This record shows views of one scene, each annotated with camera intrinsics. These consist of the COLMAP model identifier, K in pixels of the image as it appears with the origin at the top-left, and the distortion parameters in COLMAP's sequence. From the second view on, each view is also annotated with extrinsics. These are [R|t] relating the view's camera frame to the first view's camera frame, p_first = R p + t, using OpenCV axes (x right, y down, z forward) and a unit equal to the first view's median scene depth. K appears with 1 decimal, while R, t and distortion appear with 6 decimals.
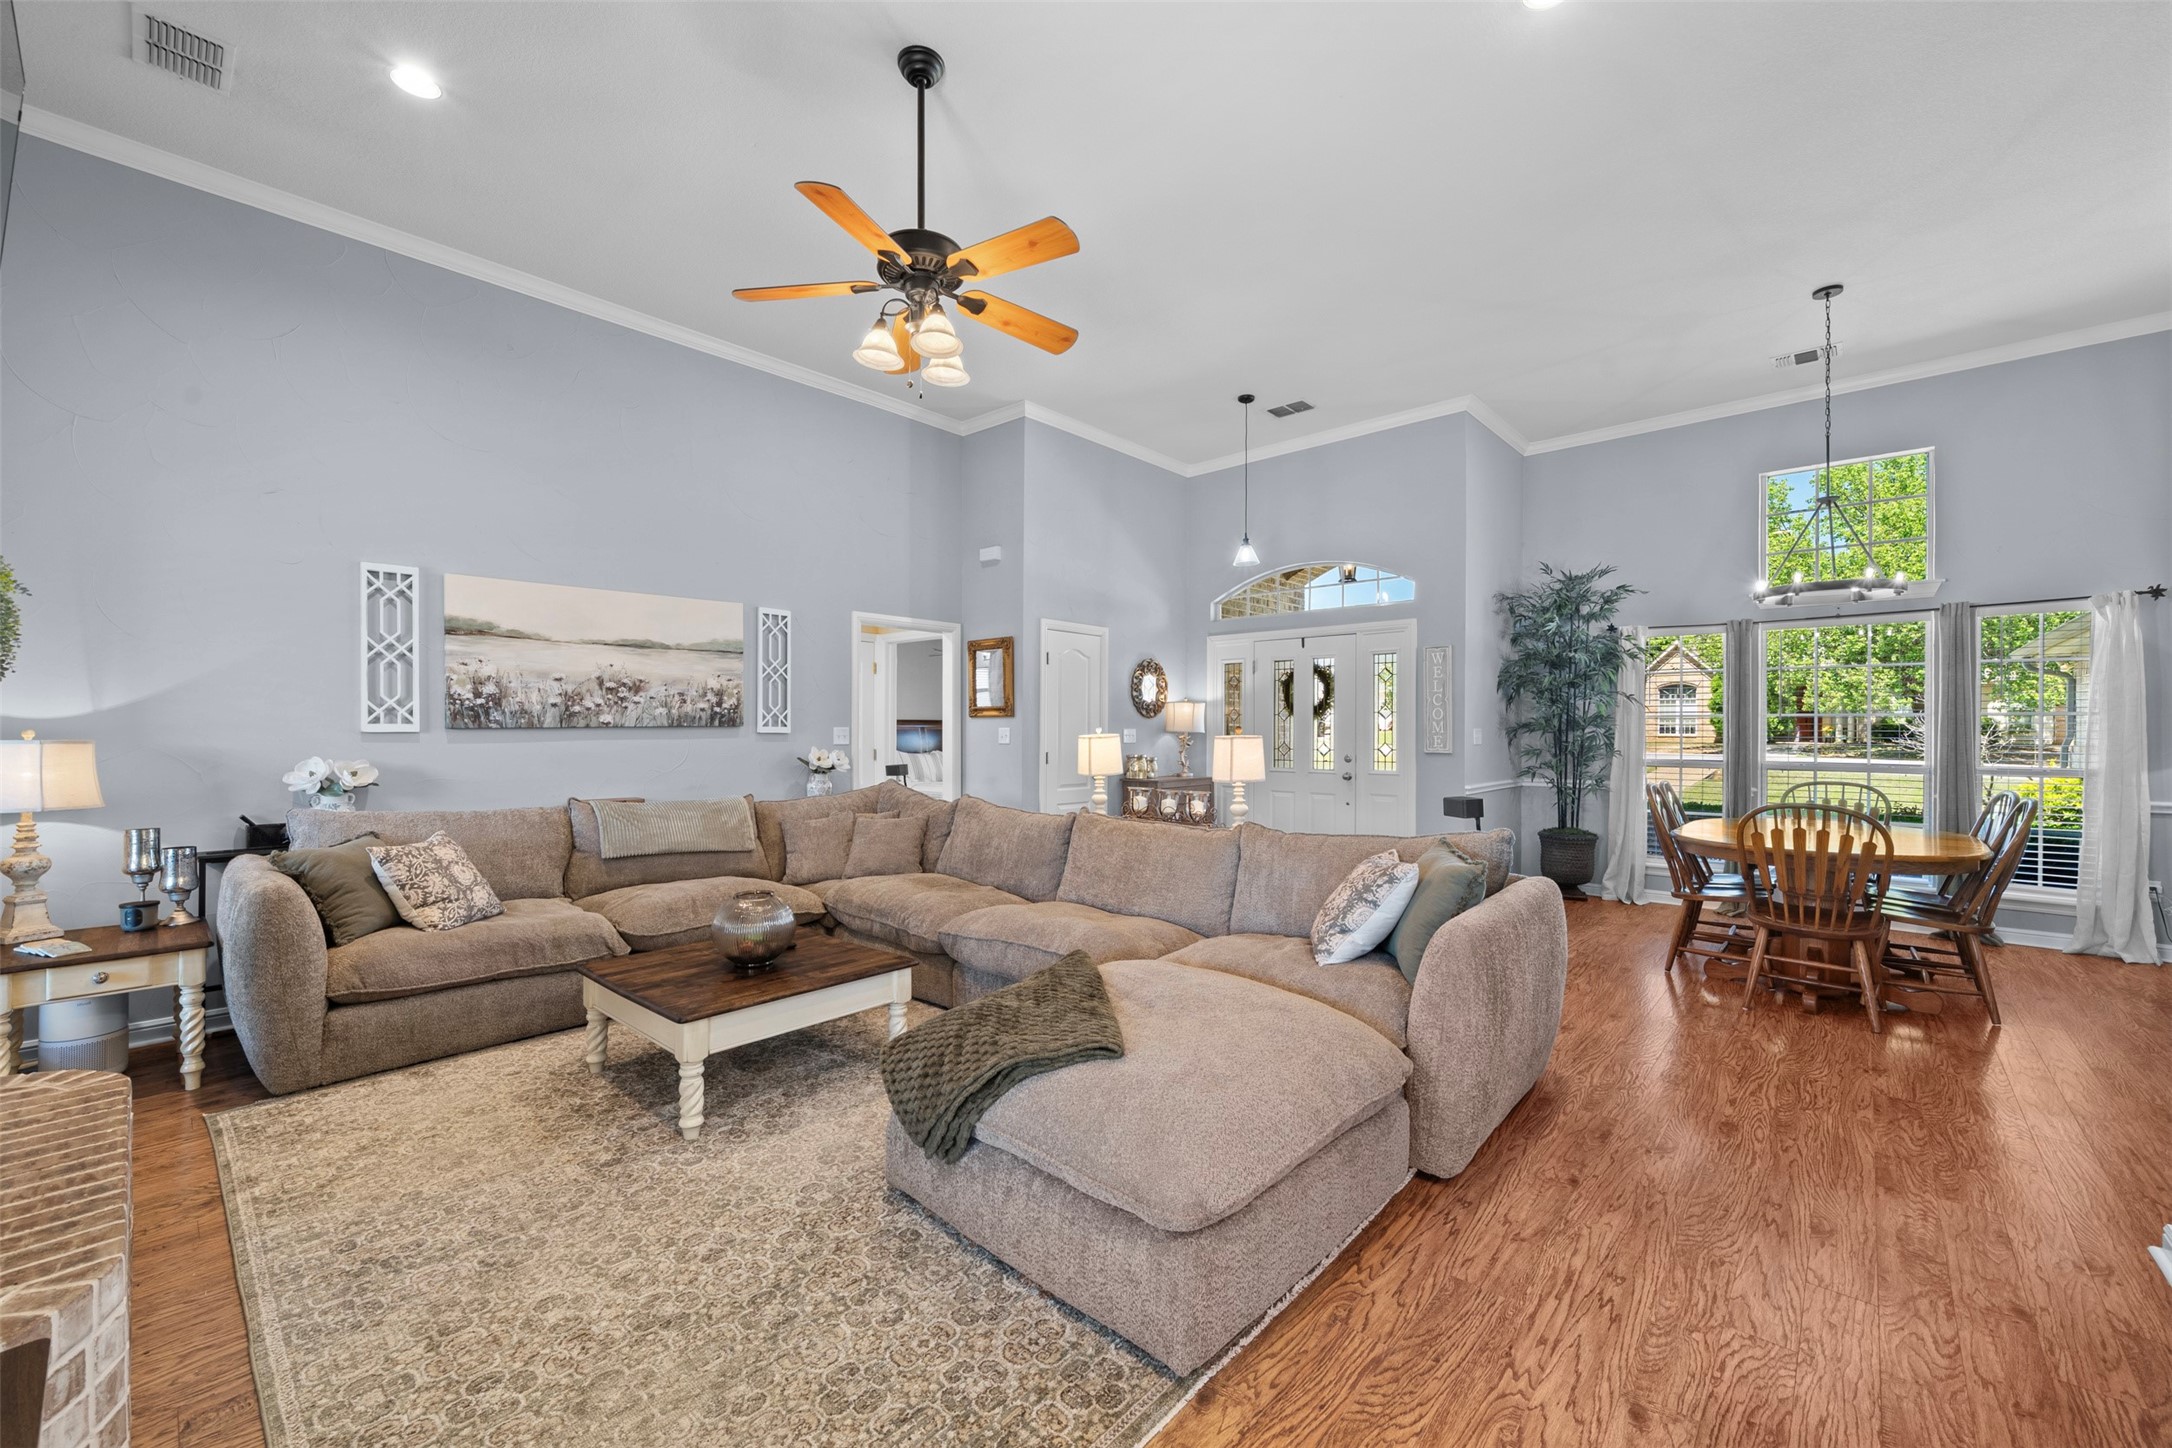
lens RADIAL K [[863.9, 0, 1088.5], [0, 863.9, 736.9], [0, 0, 1]] dist [-0.001639, -0.000229]
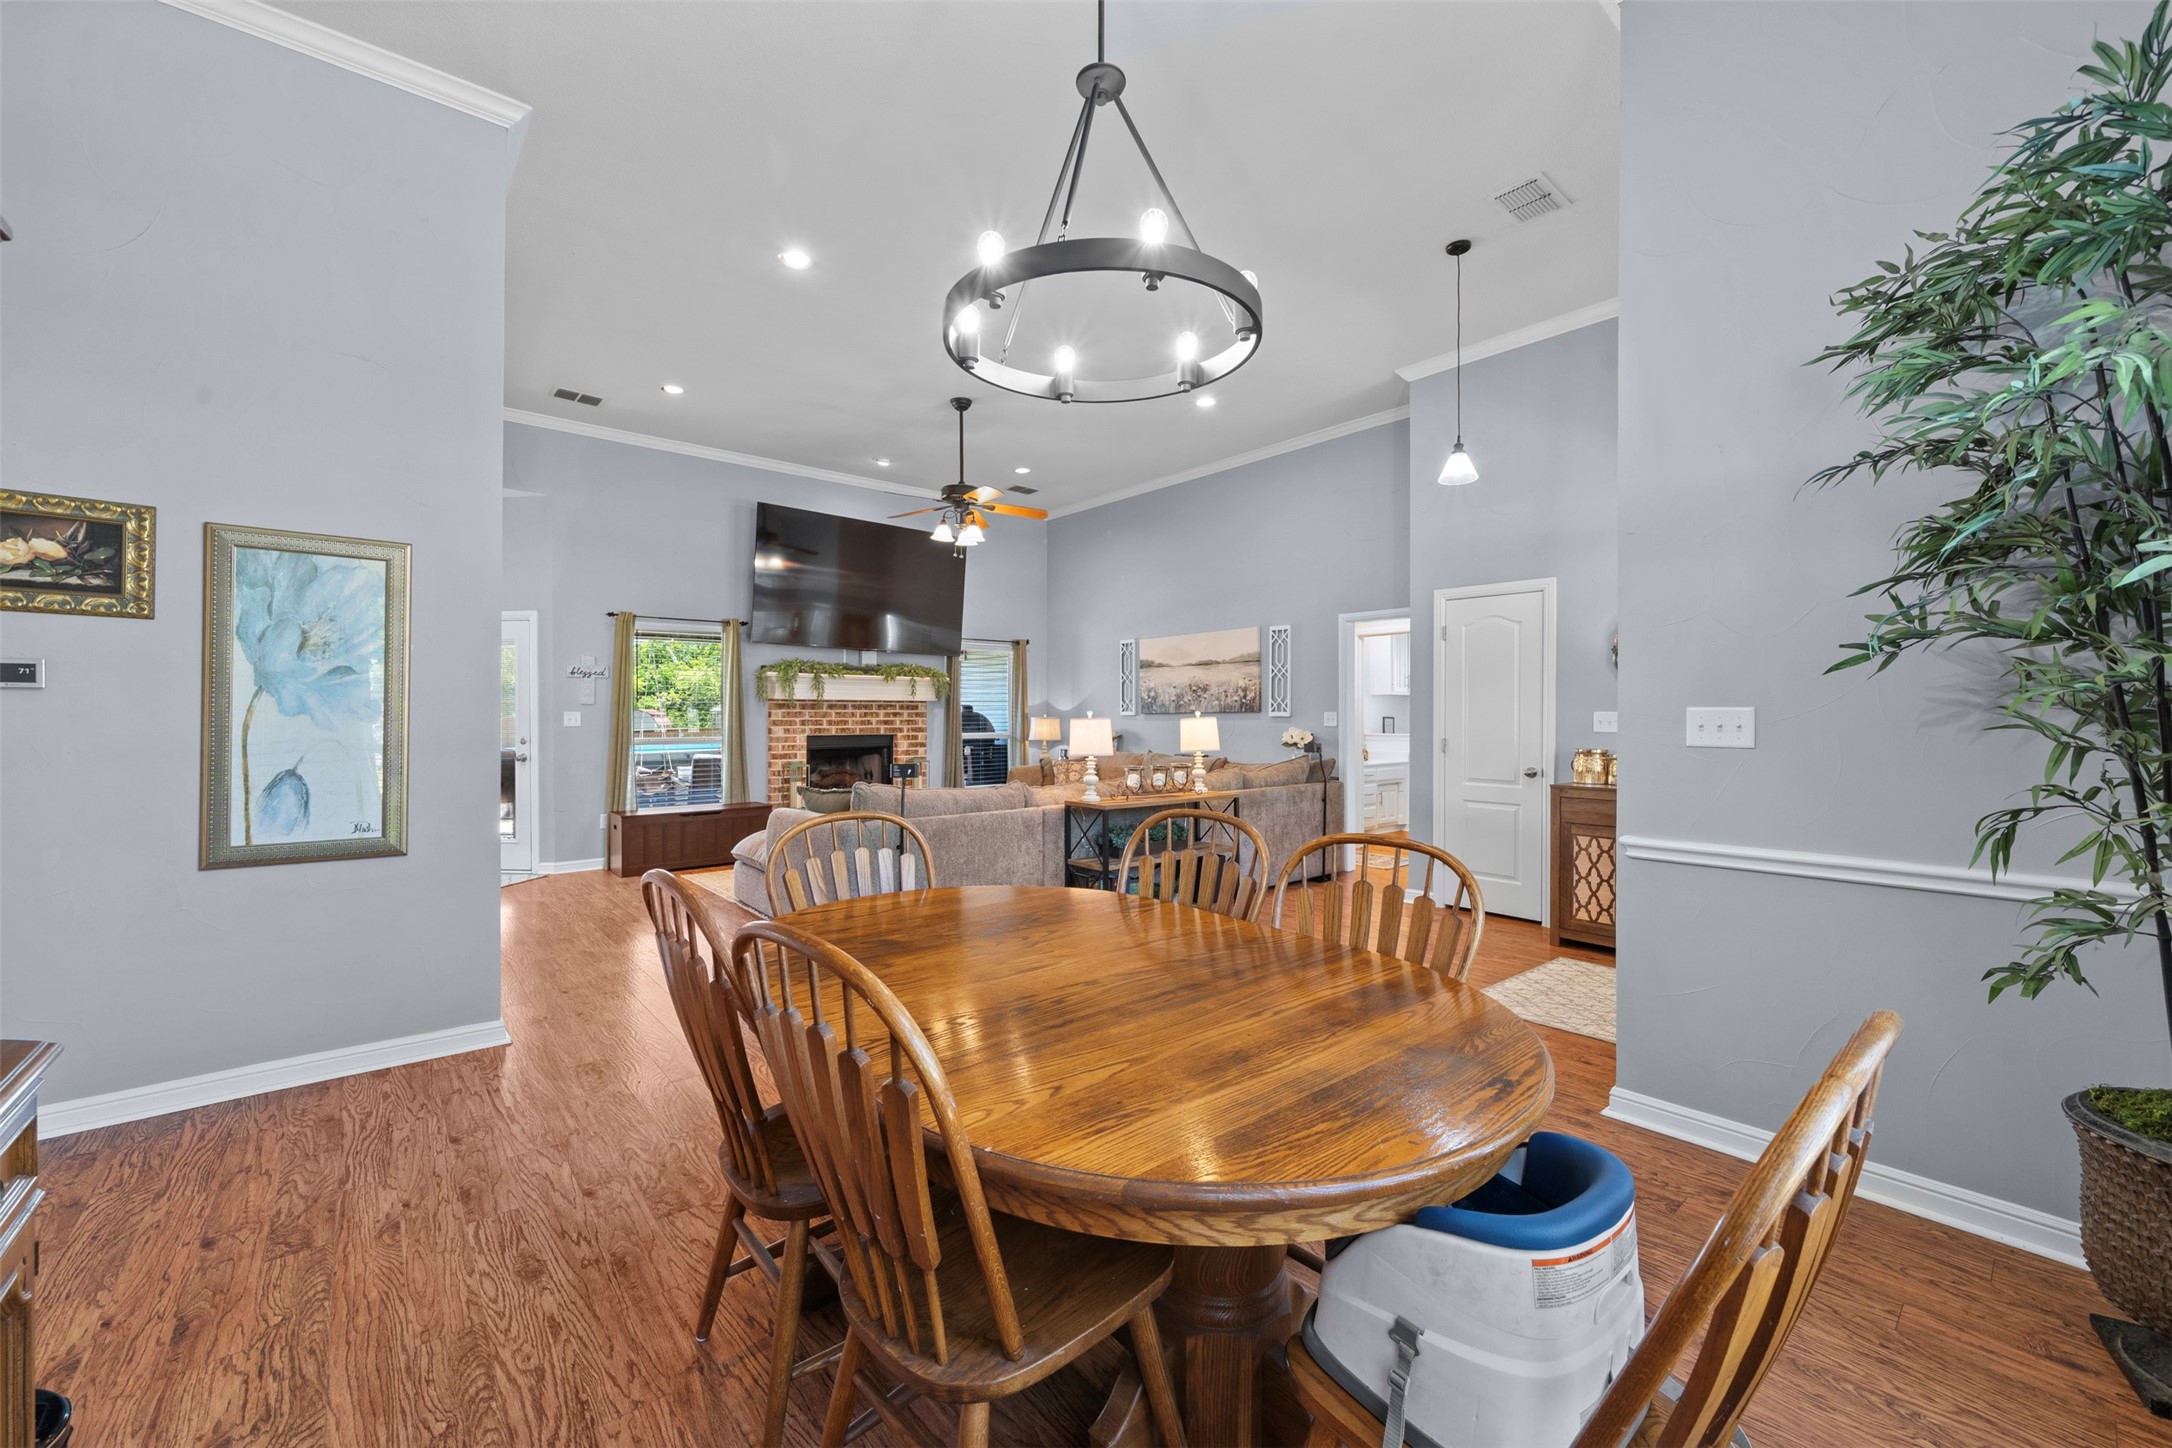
lens RADIAL K [[851.2, 0, 1079.2], [0, 851.2, 704.1], [0, 0, 1]] dist [-0.001395, -0.000502]
pose [[-0.137551, -0.015652, -0.990371, 1.026586], [-0.011752, 0.999831, -0.014169, -0.001371], [0.990425, 0.009690, -0.137712, 0.879409]]
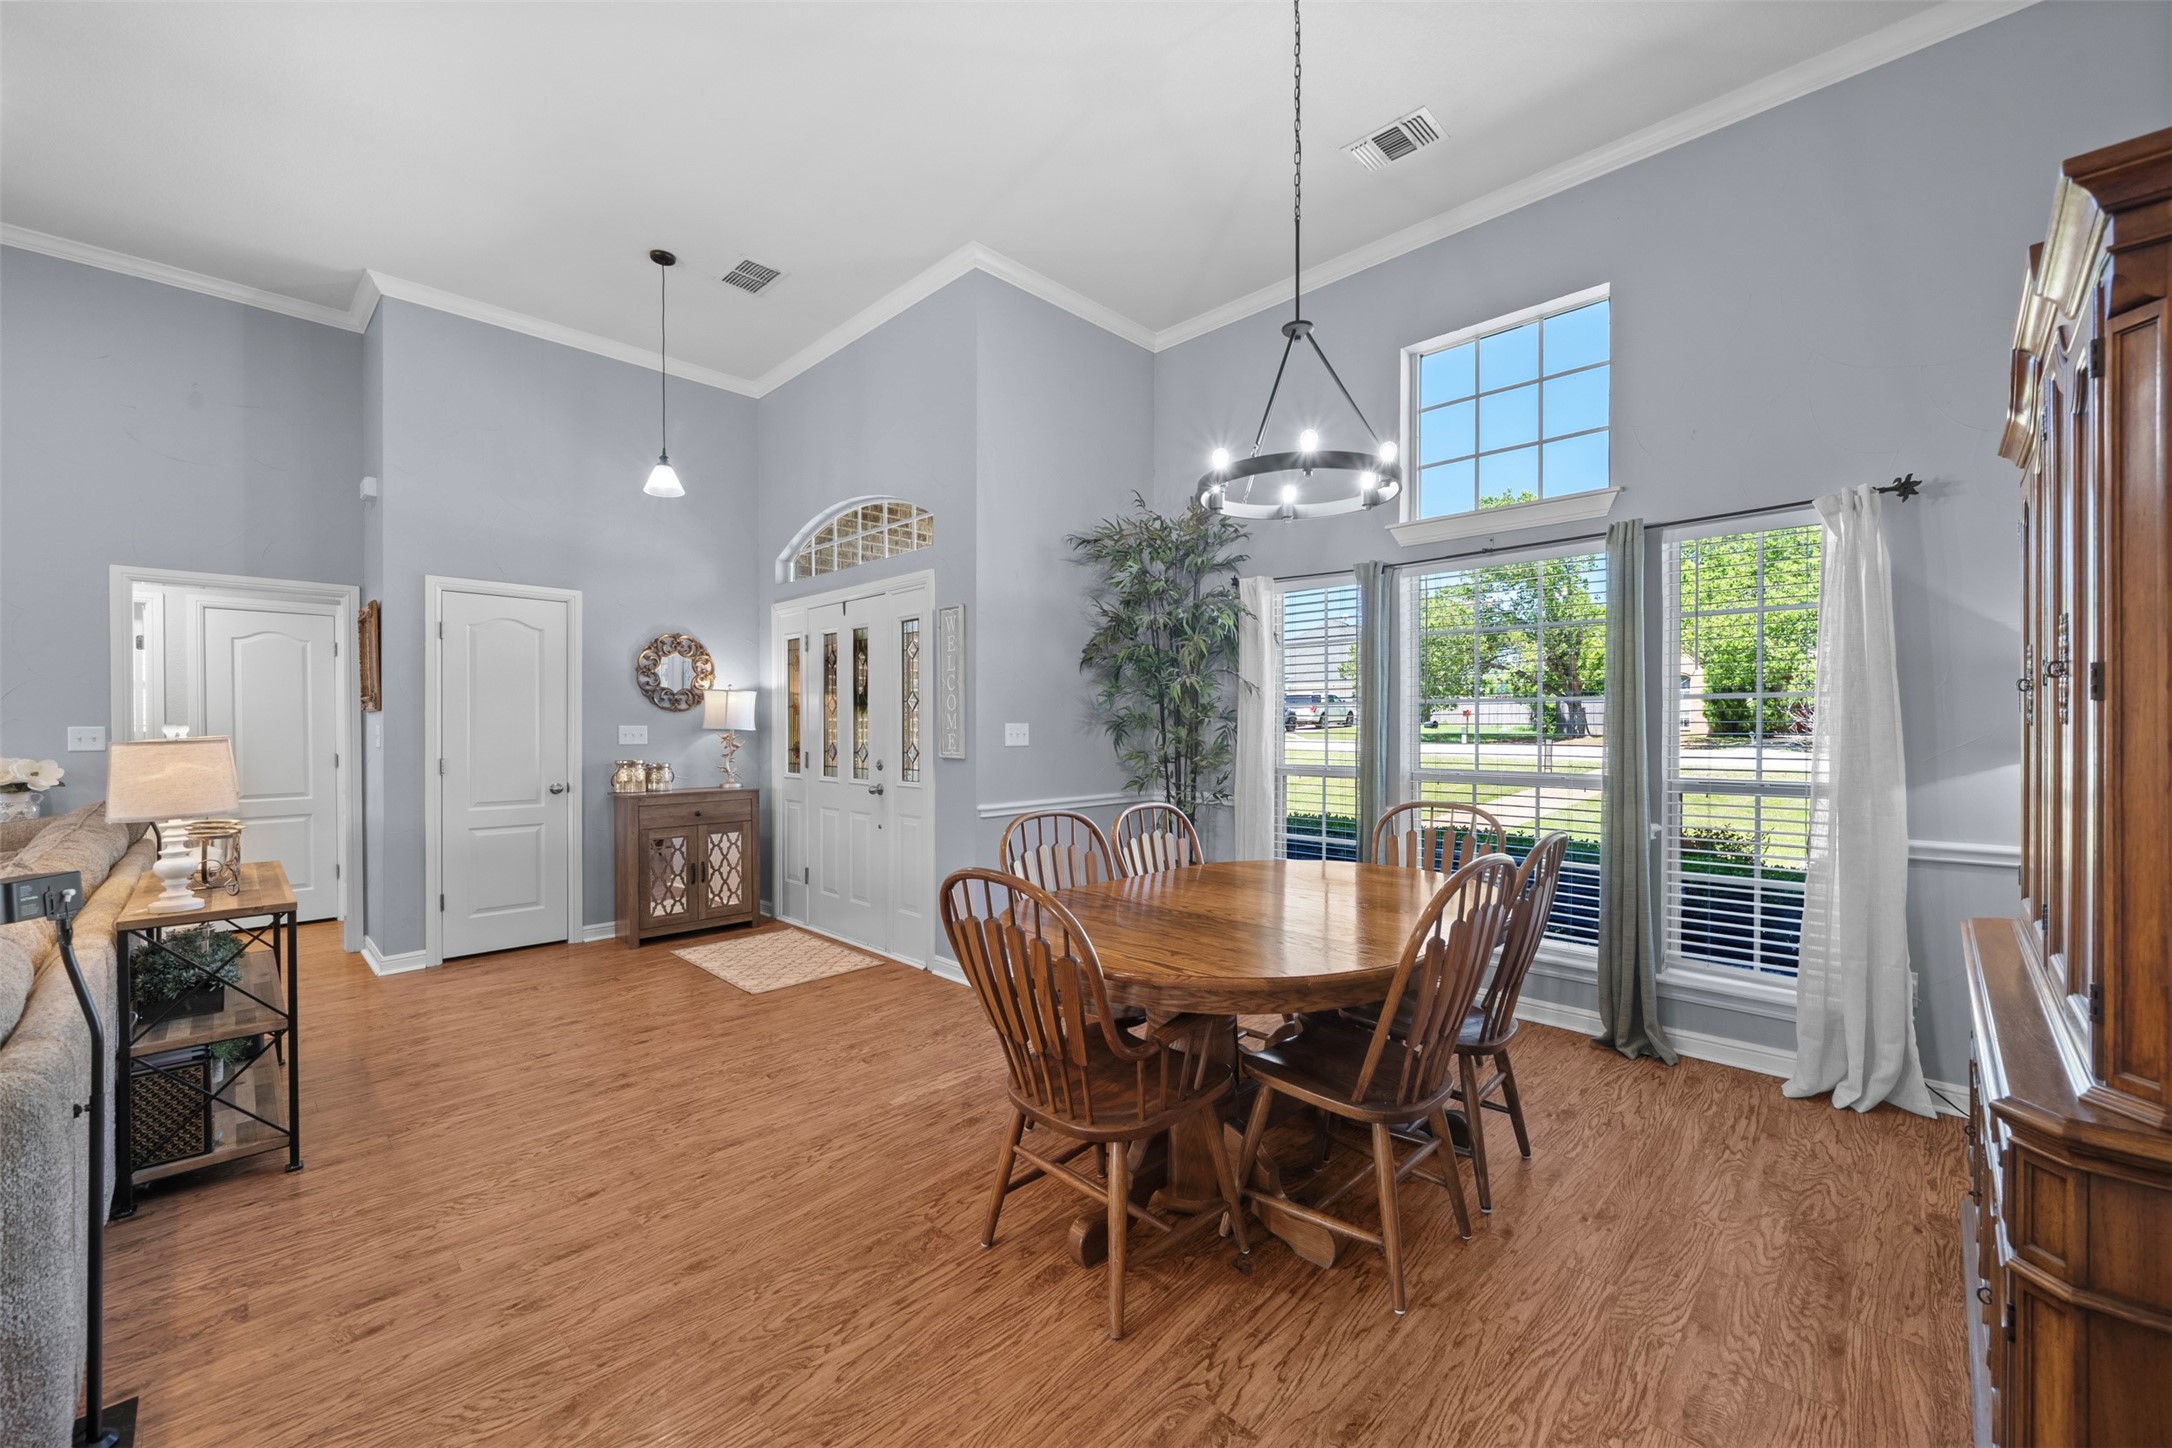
lens RADIAL K [[873.1, 0, 1068.6], [0, 873.1, 727.8], [0, 0, 1]] dist [0.011912, -0.000065]
pose [[0.999129, -0.006561, -0.041204, 0.603308], [0.006439, 0.999974, -0.003101, -0.003347], [0.041223, 0.002833, 0.999146, 0.327981]]
